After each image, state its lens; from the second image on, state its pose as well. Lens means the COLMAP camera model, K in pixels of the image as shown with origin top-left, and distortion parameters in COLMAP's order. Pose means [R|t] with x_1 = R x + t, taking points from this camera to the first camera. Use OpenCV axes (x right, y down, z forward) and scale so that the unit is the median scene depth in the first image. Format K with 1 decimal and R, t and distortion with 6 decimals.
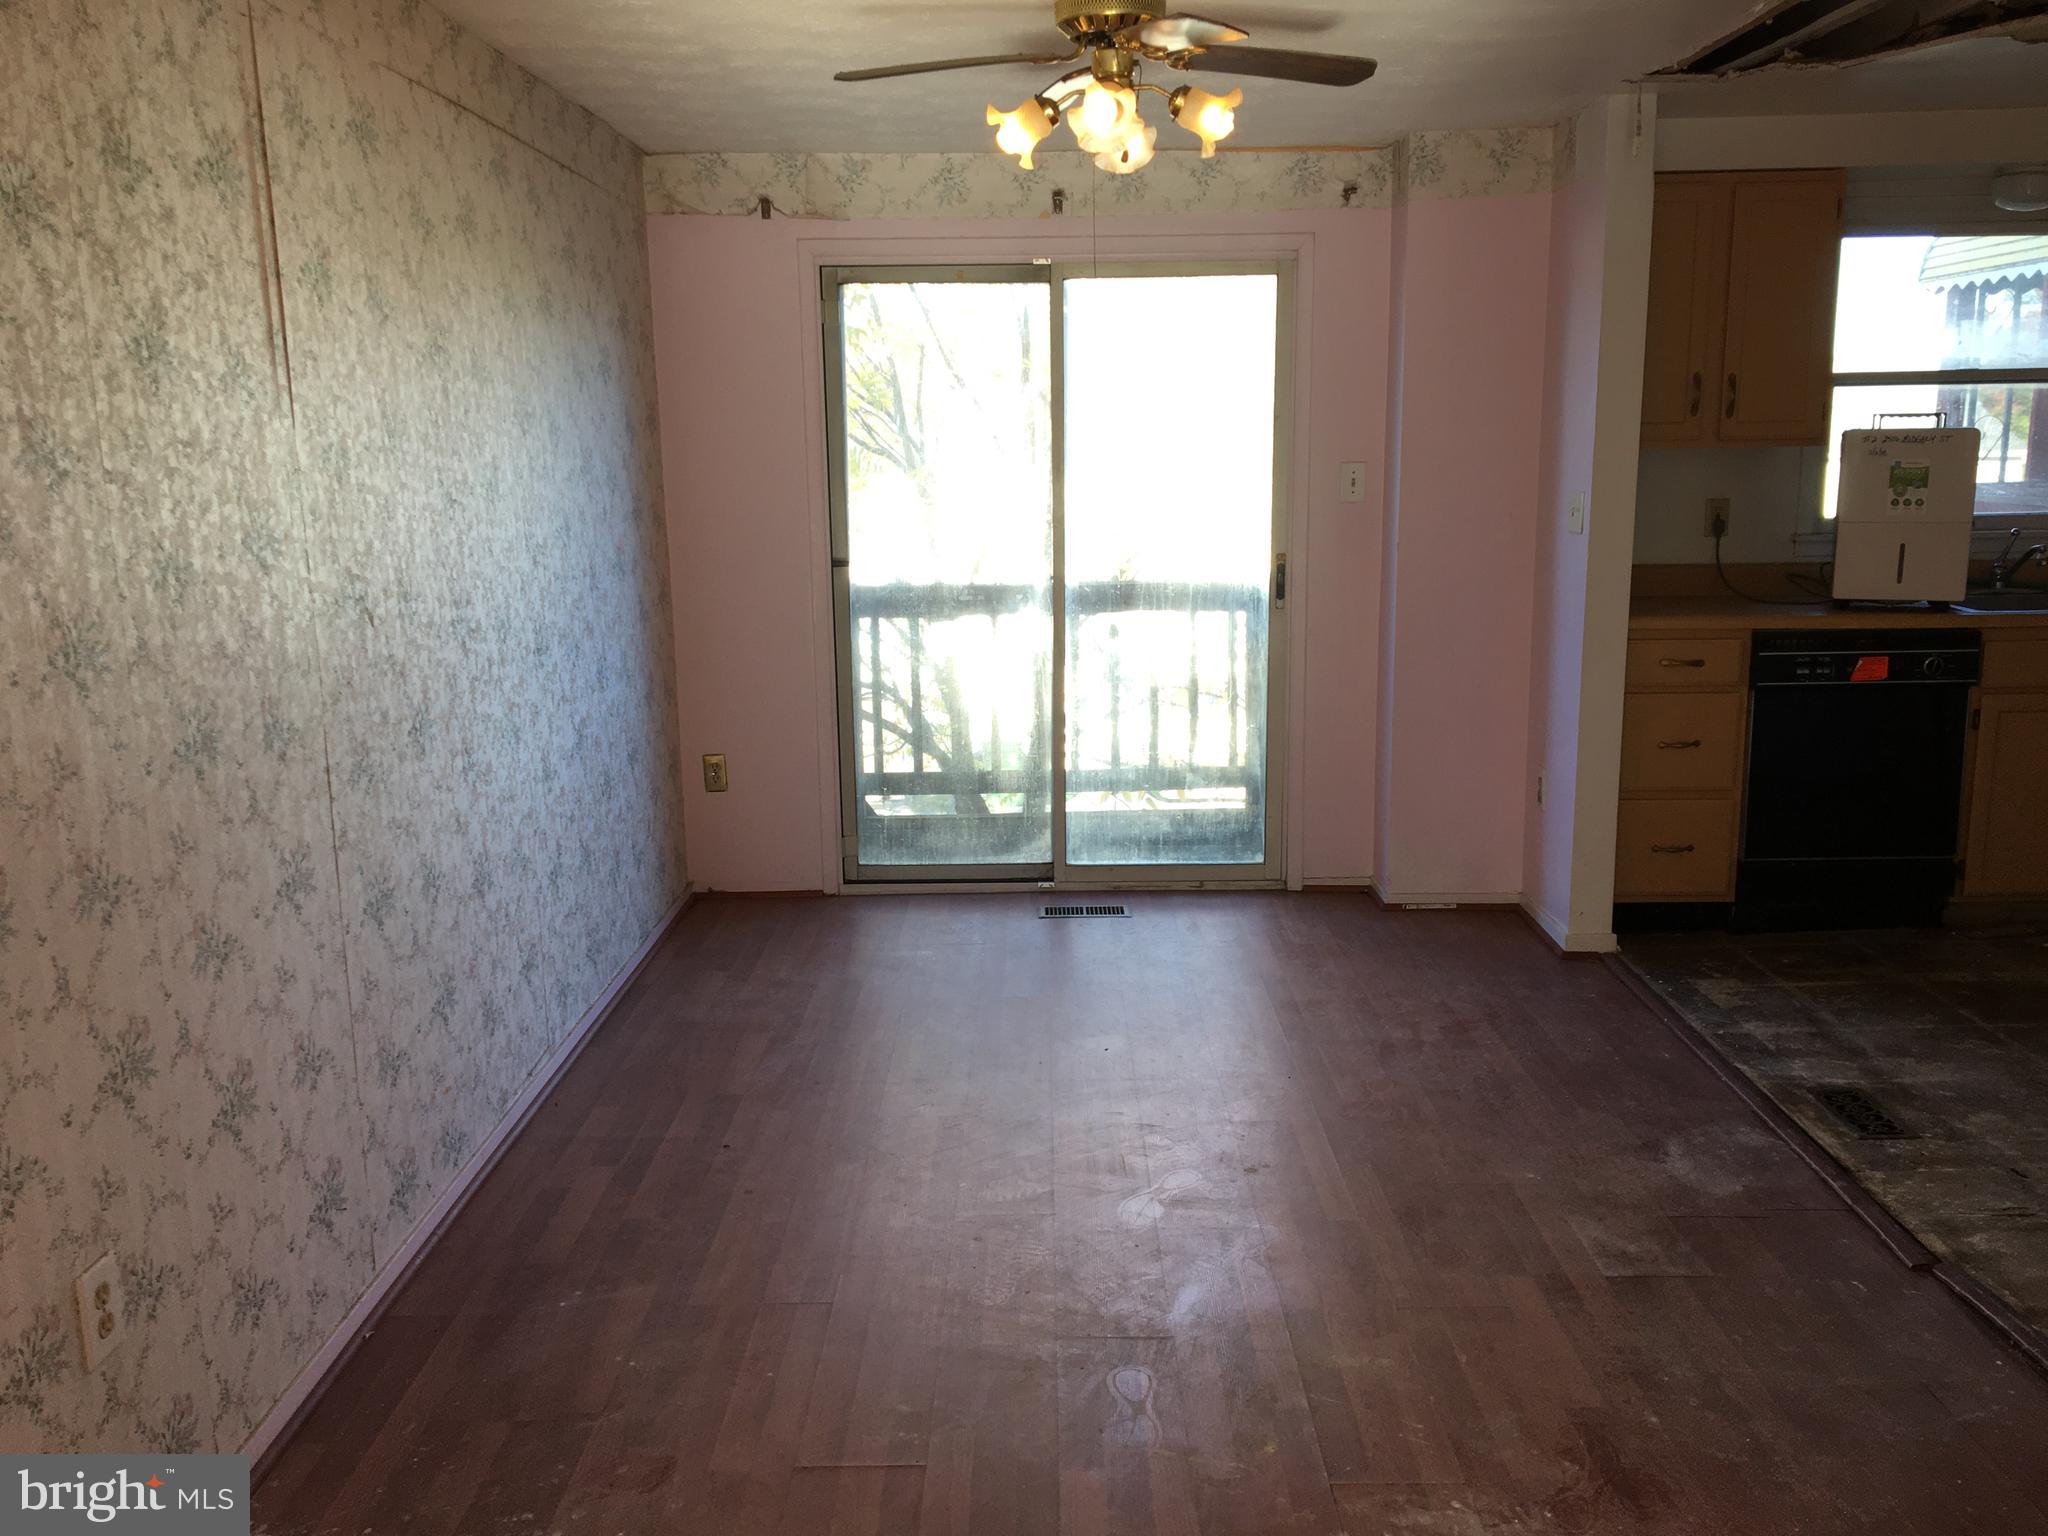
lens RADIAL K [[1719.0, 0, 1024.0], [0, 1719.0, 768.0], [0, 0, 1]] dist [0.098019, -0.163296]
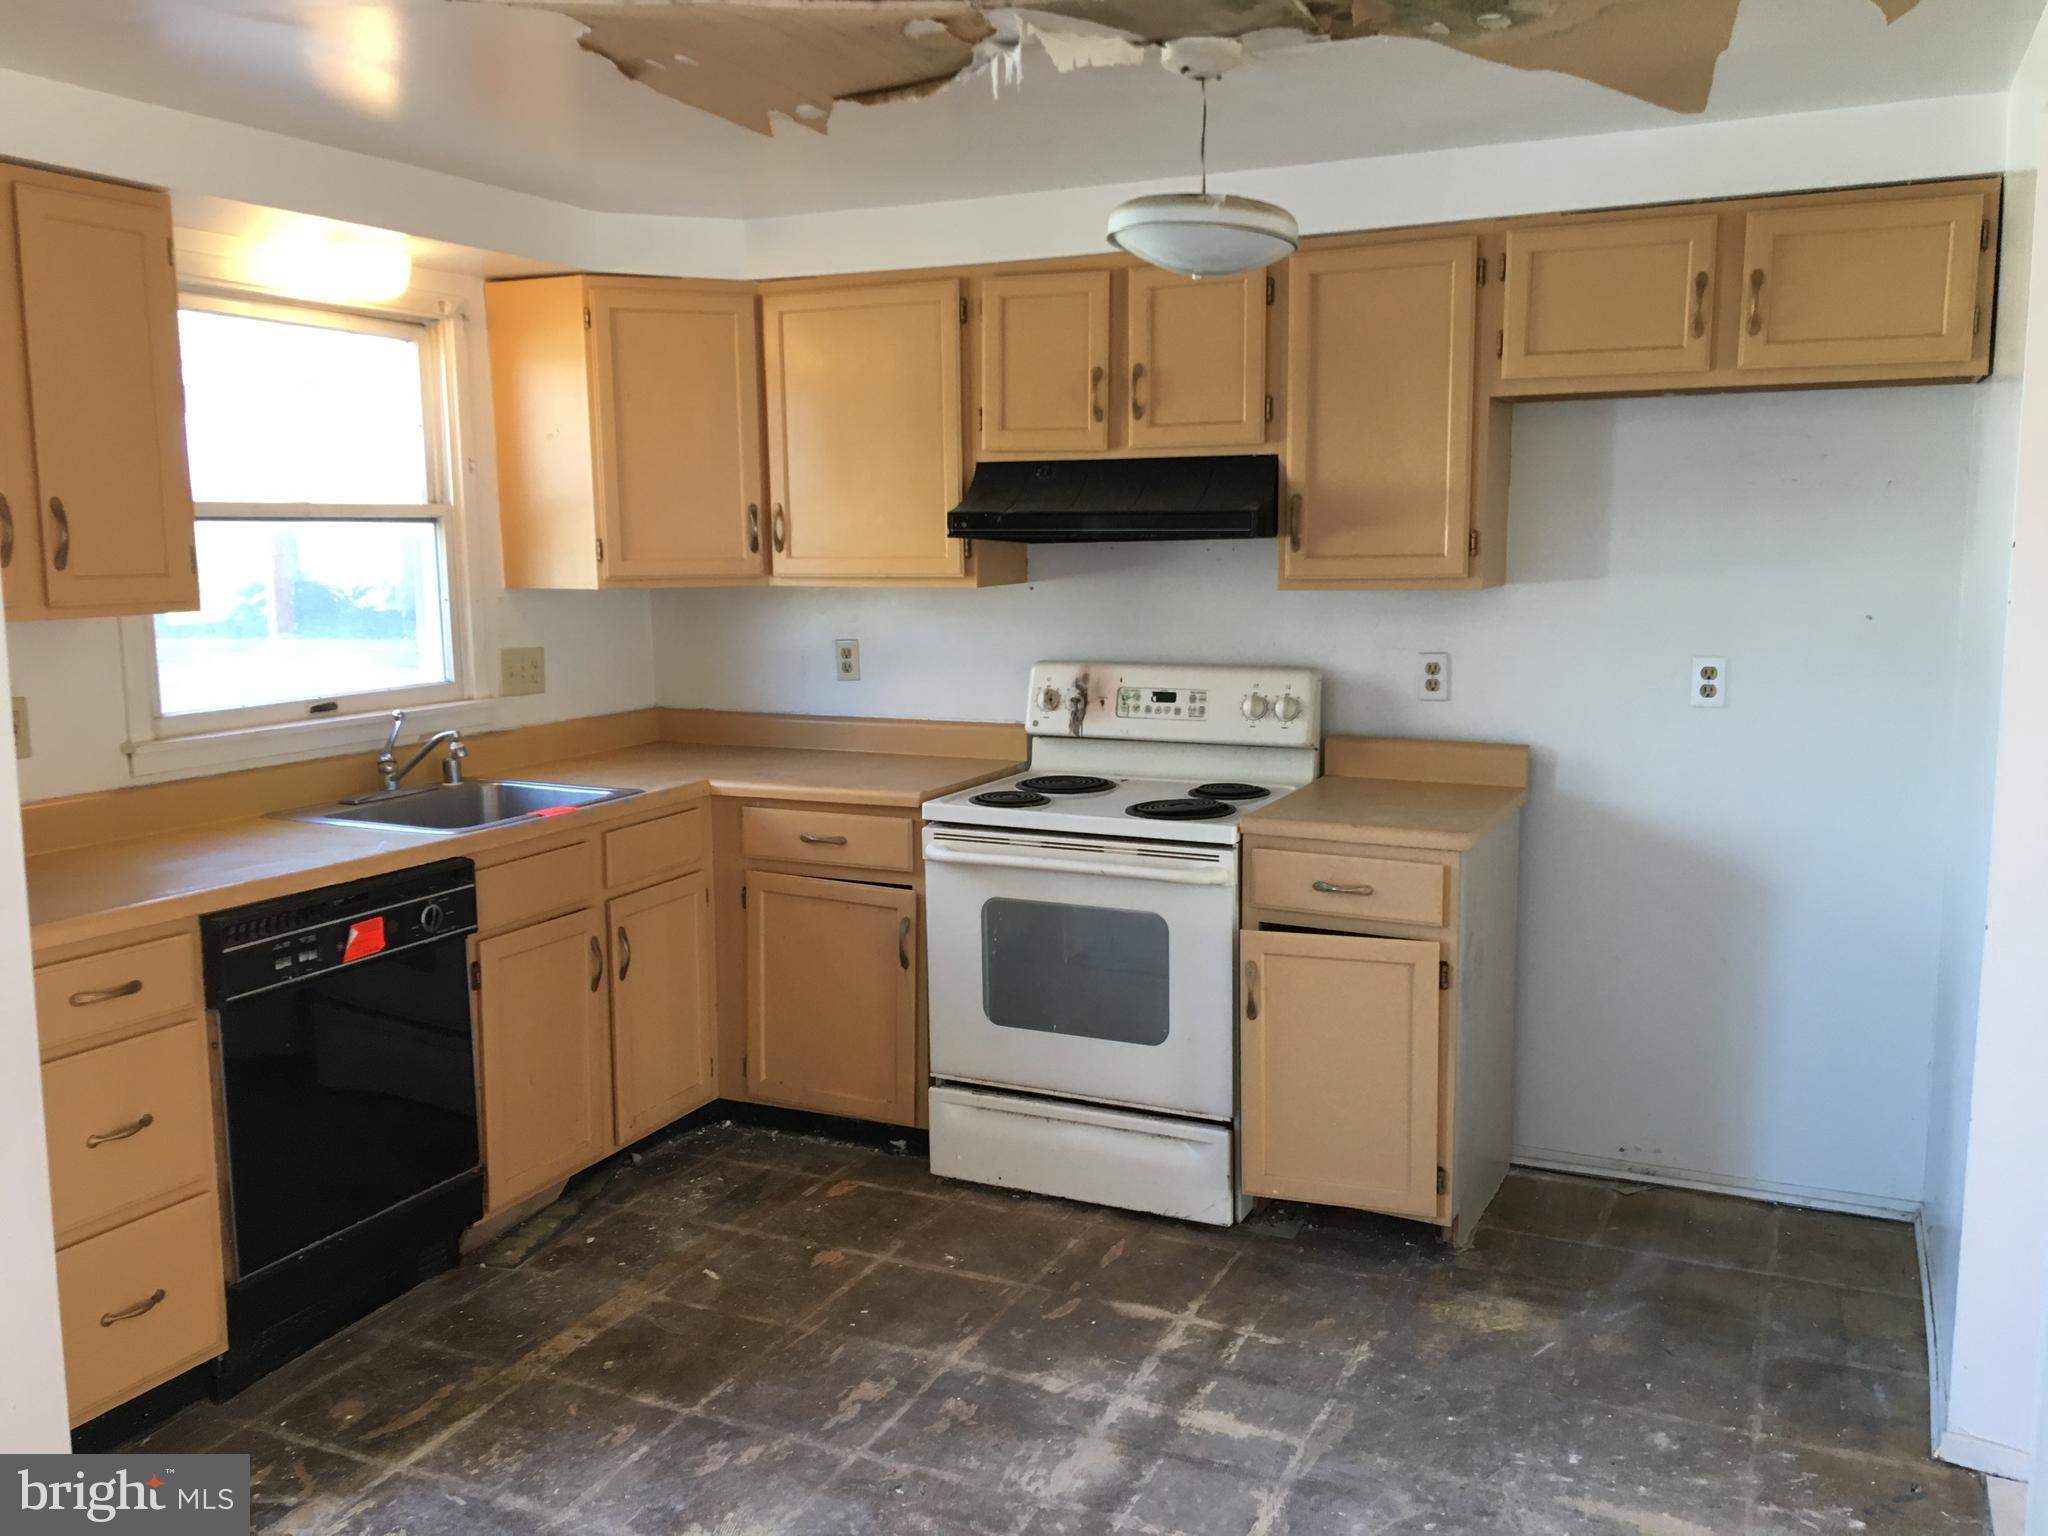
lens RADIAL K [[1719.0, 0, 1024.0], [0, 1719.0, 768.0], [0, 0, 1]] dist [0.098019, -0.163296]
pose [[0.420910, -0.110956, 0.900291, -0.003494], [0.179996, 0.982971, 0.036993, -0.100392], [-0.889065, 0.146478, 0.433714, 0.471622]]
